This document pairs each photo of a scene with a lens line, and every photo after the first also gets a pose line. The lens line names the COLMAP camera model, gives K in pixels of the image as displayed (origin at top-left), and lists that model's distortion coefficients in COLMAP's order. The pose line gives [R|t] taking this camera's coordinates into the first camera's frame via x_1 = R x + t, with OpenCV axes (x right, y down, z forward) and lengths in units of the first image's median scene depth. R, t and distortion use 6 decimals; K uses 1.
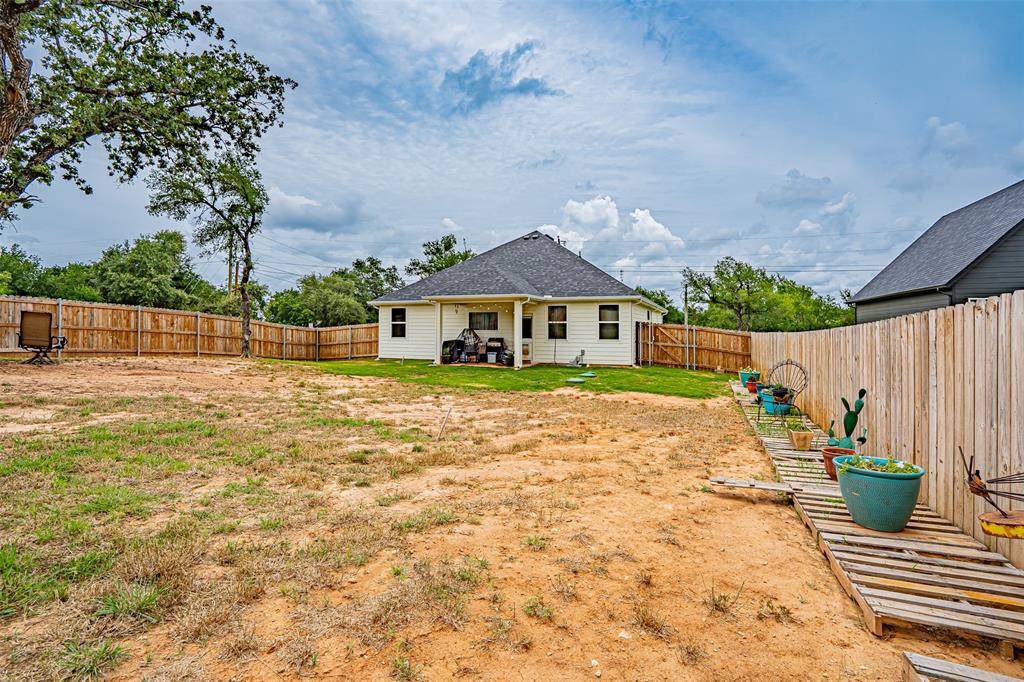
lens RADIAL K [[473.1, 0, 512.0], [0, 473.1, 341.0], [0, 0, 1]] dist [-0.083596, 0.000012]
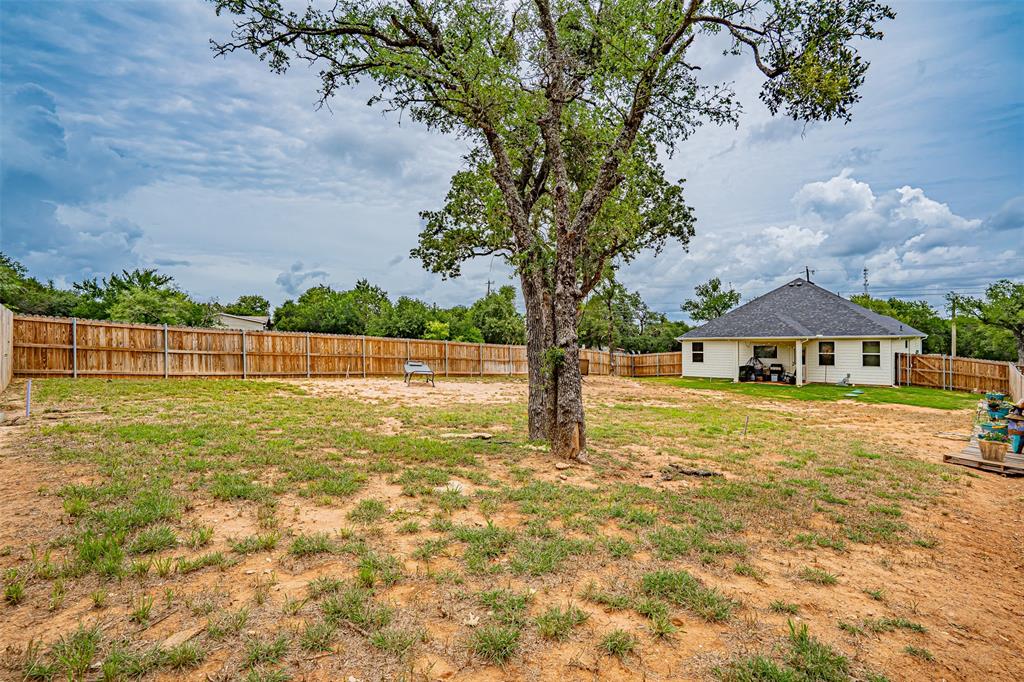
lens RADIAL K [[498.7, 0, 512.8], [0, 498.7, 348.8], [0, 0, 1]] dist [0.000172, 0.000388]
pose [[0.927863, -0.003364, -0.372907, -0.218016], [0.003831, 0.999993, 0.000510, -0.058019], [0.372902, -0.001902, 0.927869, -0.726969]]
